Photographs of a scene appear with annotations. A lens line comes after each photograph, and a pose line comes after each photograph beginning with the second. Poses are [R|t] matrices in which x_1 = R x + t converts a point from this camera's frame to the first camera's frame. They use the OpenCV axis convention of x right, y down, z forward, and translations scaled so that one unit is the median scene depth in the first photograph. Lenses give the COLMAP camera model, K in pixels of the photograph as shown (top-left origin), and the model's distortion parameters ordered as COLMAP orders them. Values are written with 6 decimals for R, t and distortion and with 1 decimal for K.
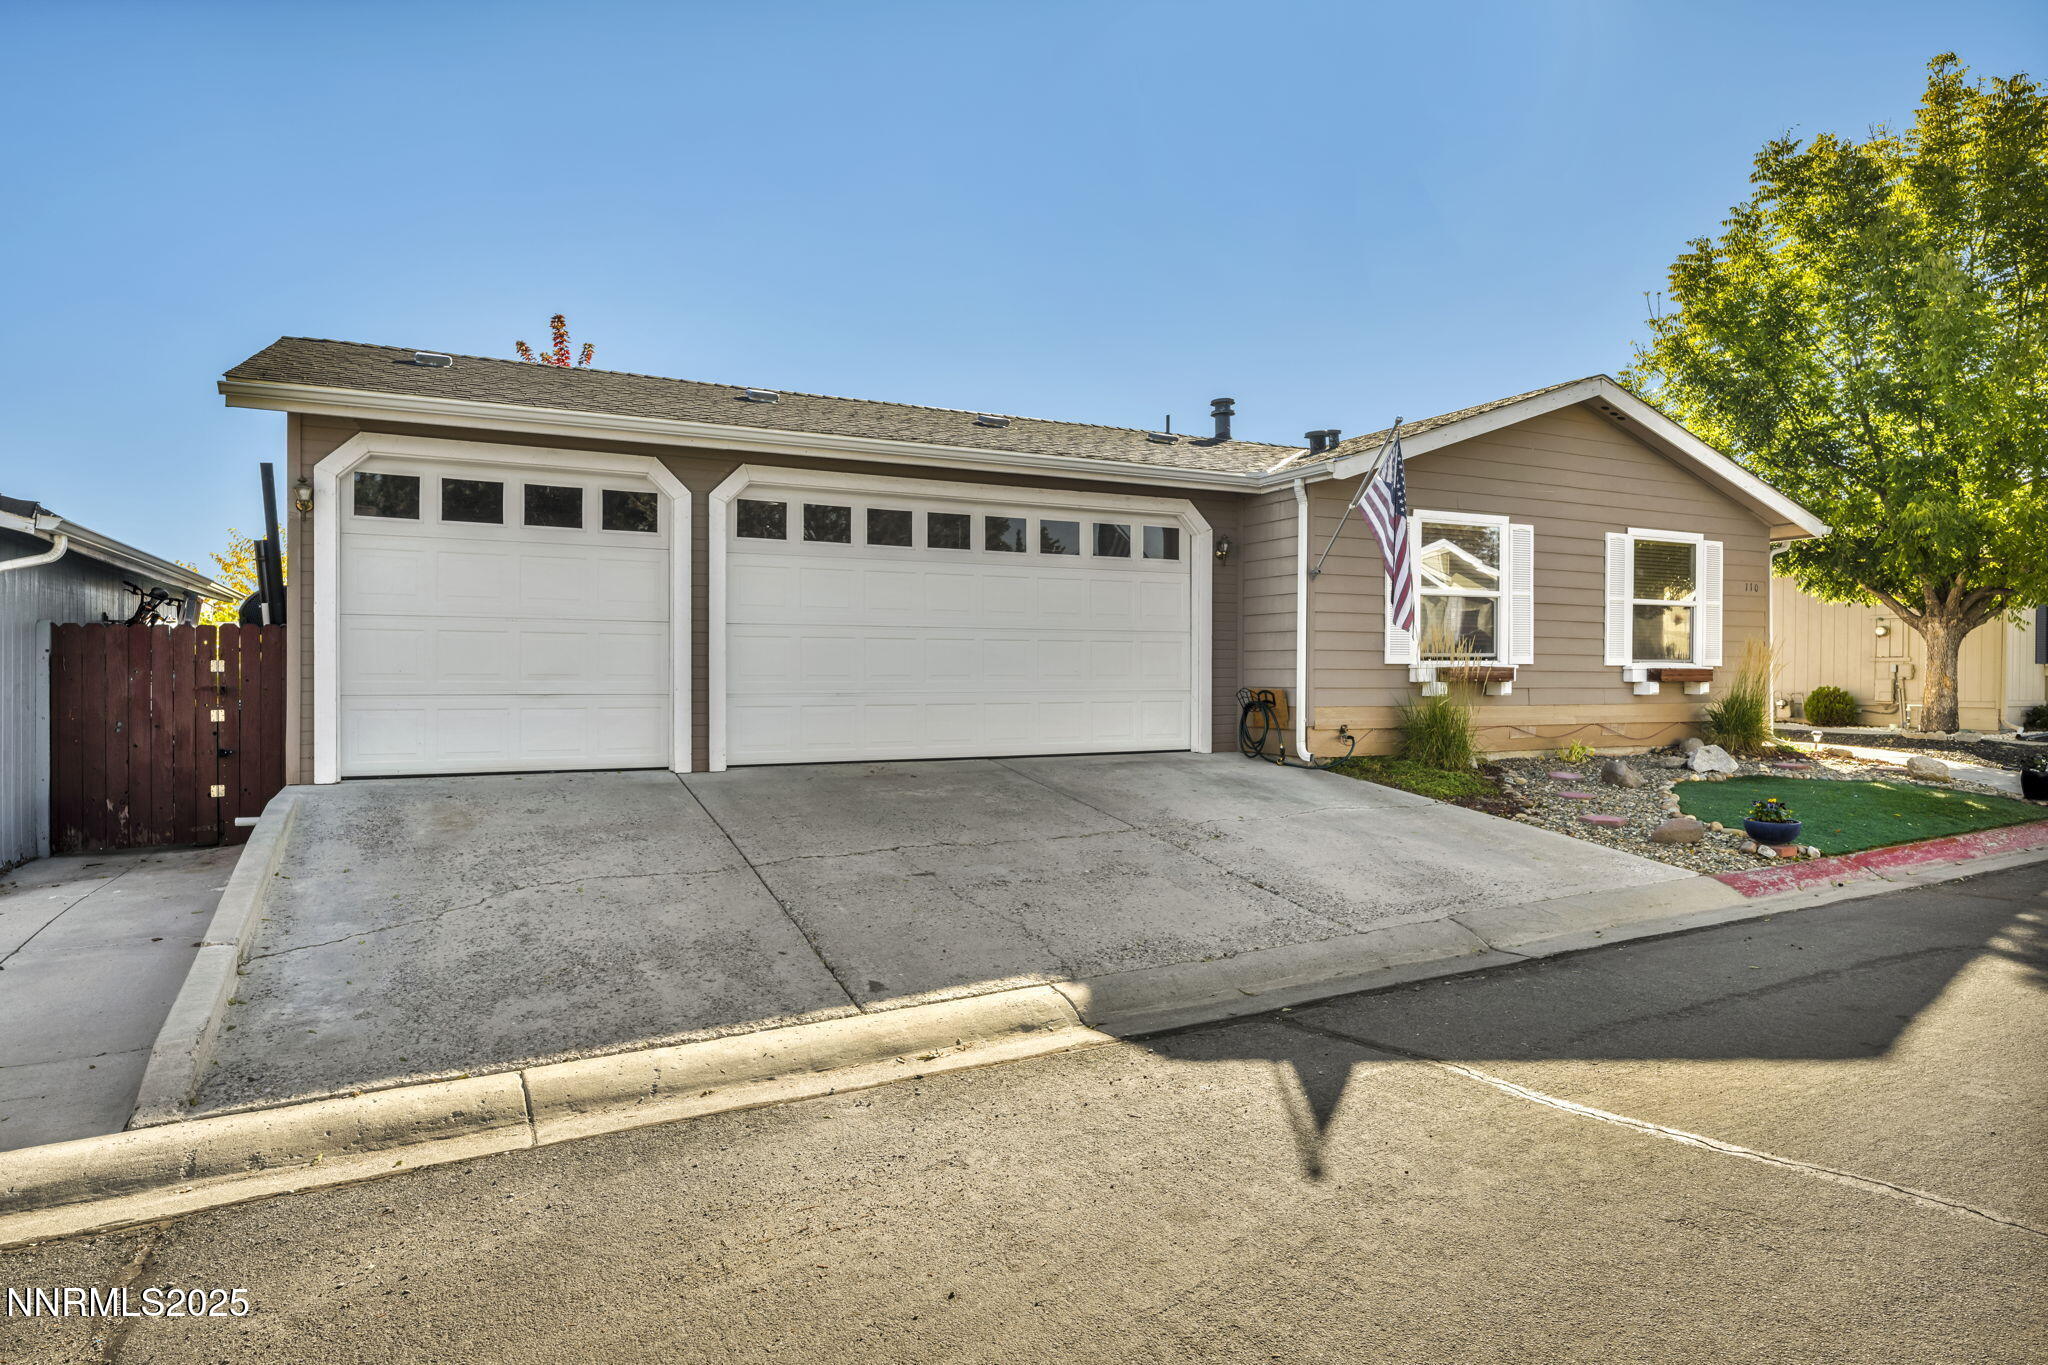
lens RADIAL K [[1292.4, 0, 961.6], [0, 1292.4, 640.5], [0, 0, 1]] dist [-0.002315, -0.003925]
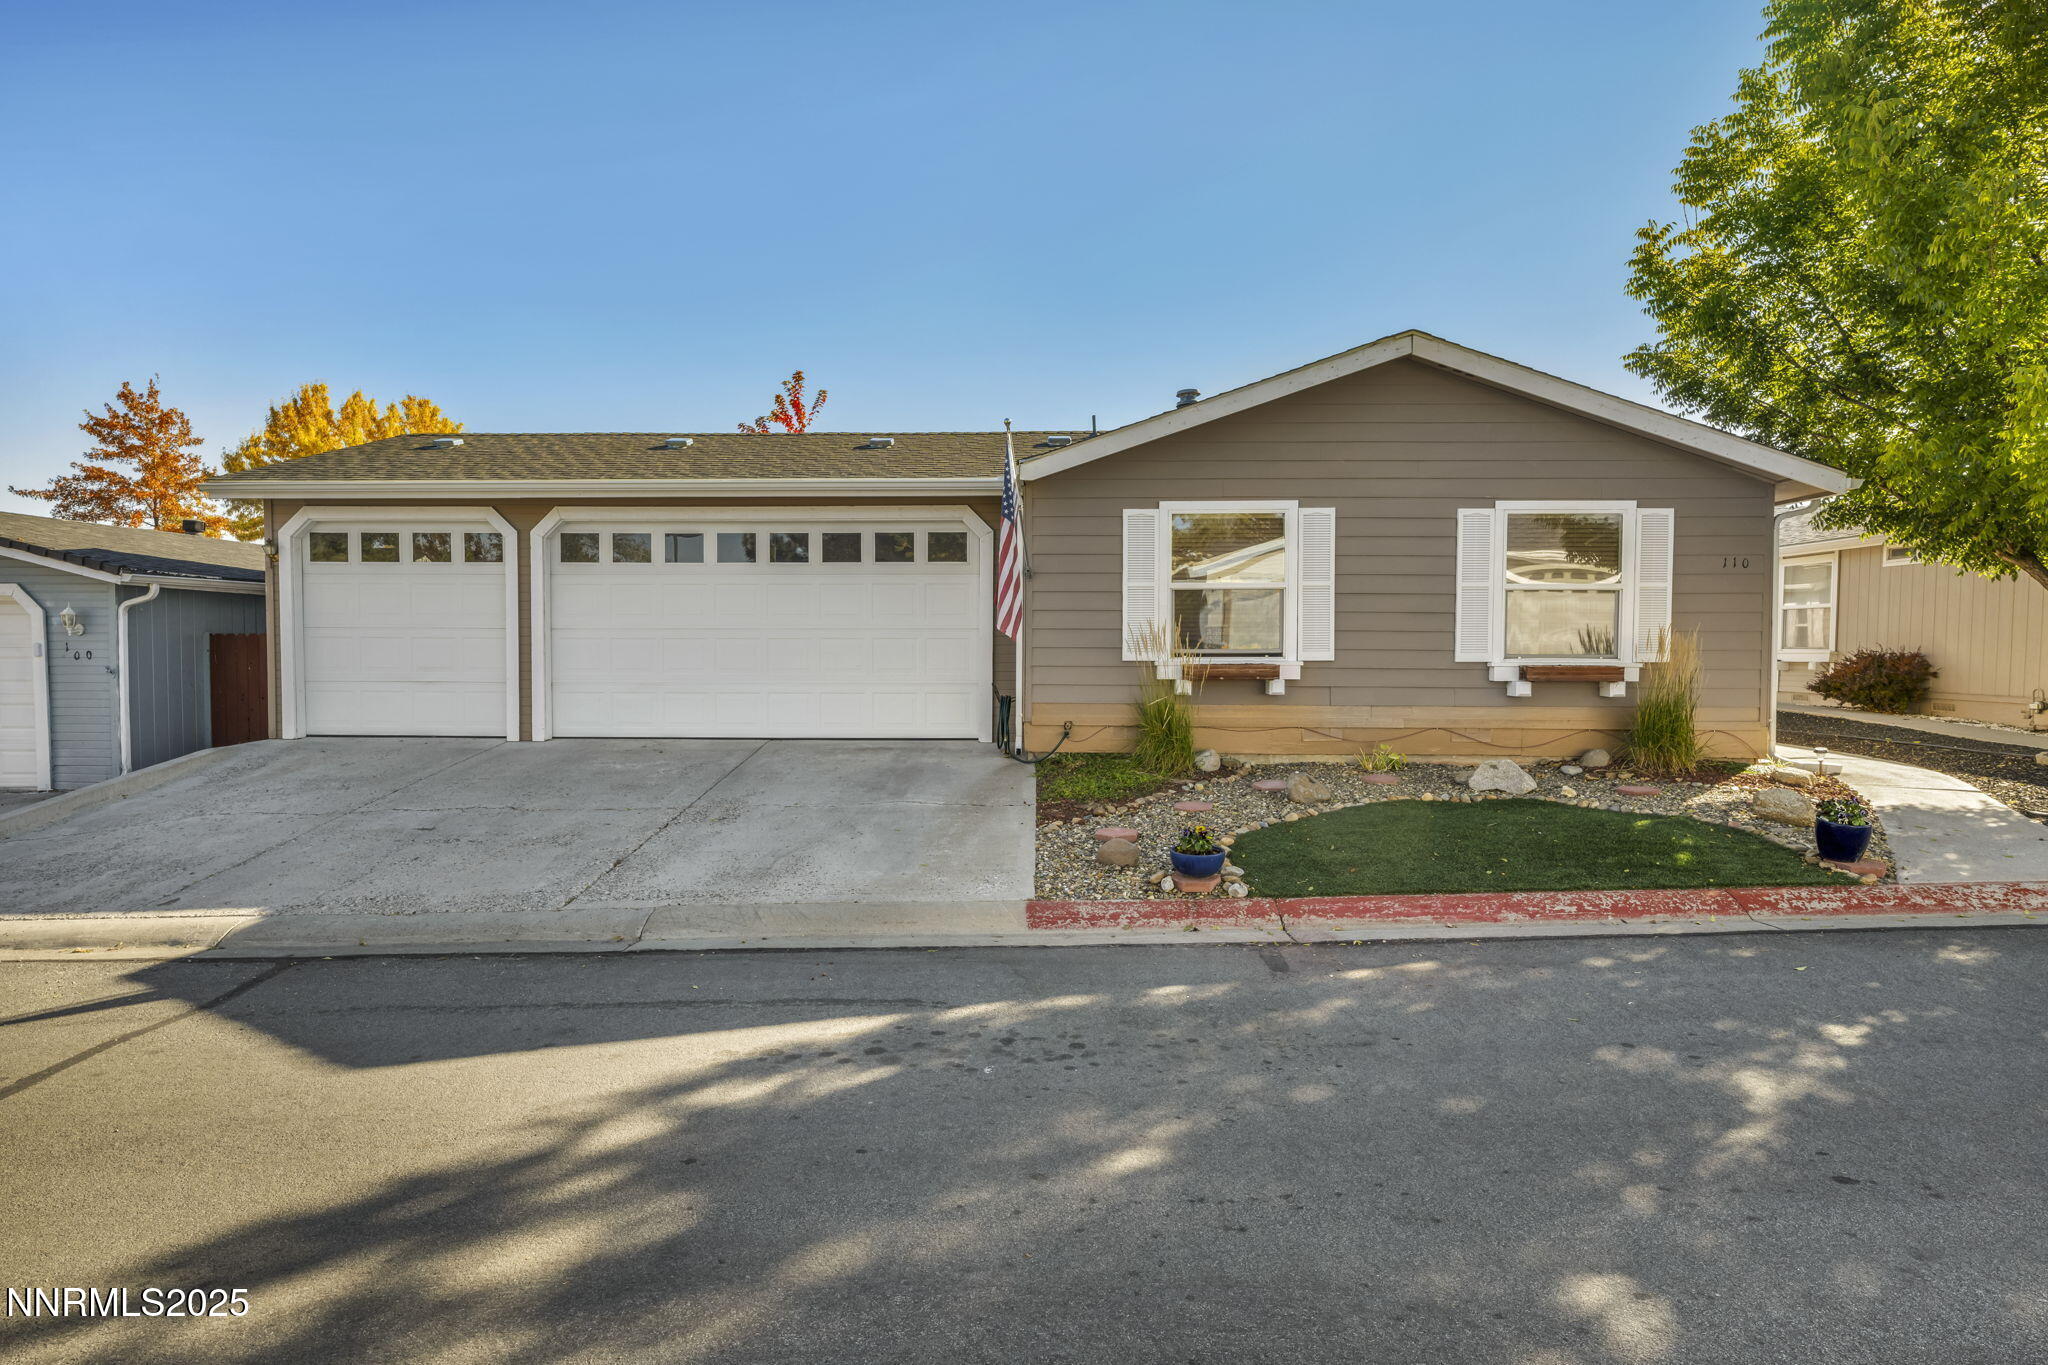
lens RADIAL K [[1002.3, 0, 1041.6], [0, 1002.3, 697.6], [0, 0, 1]] dist [0.001957, 0.000386]
pose [[0.874351, 0.015441, -0.485048, 0.653400], [0.006916, 0.998996, 0.044269, 0.012696], [0.485244, -0.042062, 0.873366, 0.295763]]
